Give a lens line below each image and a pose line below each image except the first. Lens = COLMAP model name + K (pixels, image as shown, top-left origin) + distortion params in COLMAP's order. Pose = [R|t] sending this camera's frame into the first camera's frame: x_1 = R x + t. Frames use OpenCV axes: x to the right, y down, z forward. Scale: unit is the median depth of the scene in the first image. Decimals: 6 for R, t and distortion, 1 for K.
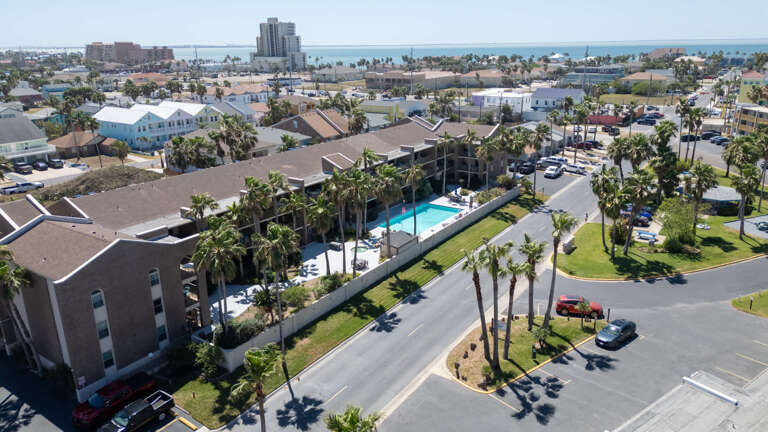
lens RADIAL K [[536.3, 0, 387.2], [0, 536.3, 214.6], [0, 0, 1]] dist [0.074763, -0.070765]
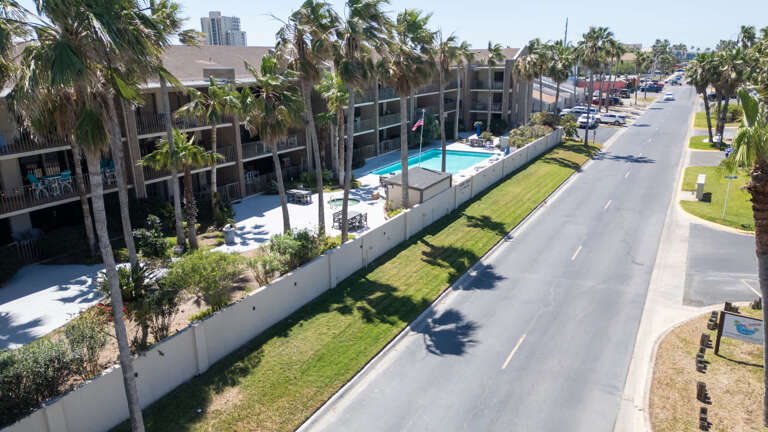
lens RADIAL K [[536.3, 0, 387.2], [0, 536.3, 214.6], [0, 0, 1]] dist [0.074763, -0.070765]
pose [[0.995939, -0.025168, 0.086440, -0.061292], [0.027016, 0.999429, -0.020277, 0.099371], [-0.085880, 0.022530, 0.996051, 0.505075]]
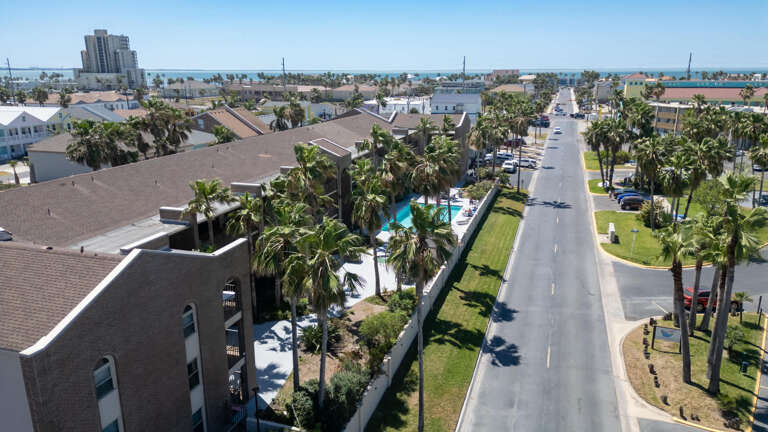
lens RADIAL K [[536.3, 0, 387.2], [0, 536.3, 214.6], [0, 0, 1]] dist [0.074763, -0.070765]
pose [[0.958425, -0.064716, 0.277908, -0.276506], [0.077238, 0.996421, -0.034340, 0.032259], [-0.274691, 0.054377, 0.959994, 0.309966]]
